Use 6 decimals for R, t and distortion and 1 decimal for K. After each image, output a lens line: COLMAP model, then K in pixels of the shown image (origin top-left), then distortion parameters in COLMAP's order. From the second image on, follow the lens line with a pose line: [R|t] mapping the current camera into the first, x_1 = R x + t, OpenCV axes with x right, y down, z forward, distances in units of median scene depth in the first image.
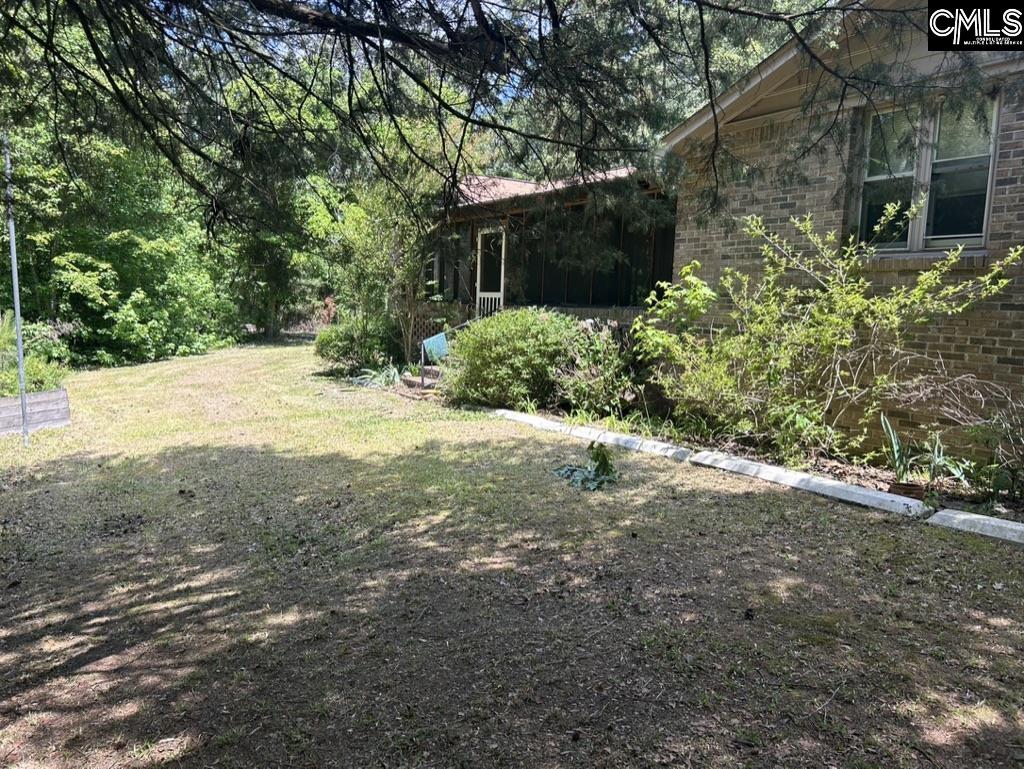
lens RADIAL K [[757.4, 0, 511.2], [0, 757.4, 385.7], [0, 0, 1]] dist [-0.003387, -0.001942]
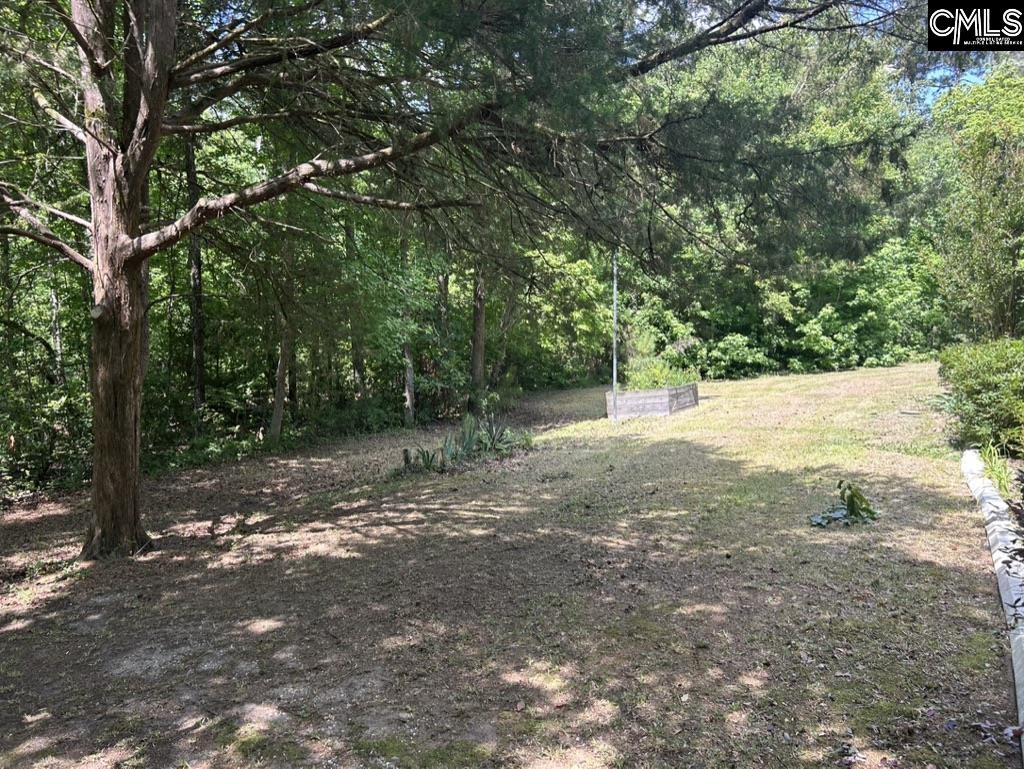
lens RADIAL K [[757.4, 0, 510.5], [0, 757.4, 384.9], [0, 0, 1]] dist [-0.003387, -0.001942]
pose [[0.530159, 0.076217, -0.844466, 0.205105], [-0.080398, 0.995983, 0.039418, -0.017532], [0.844078, 0.046995, 0.534157, 0.023025]]
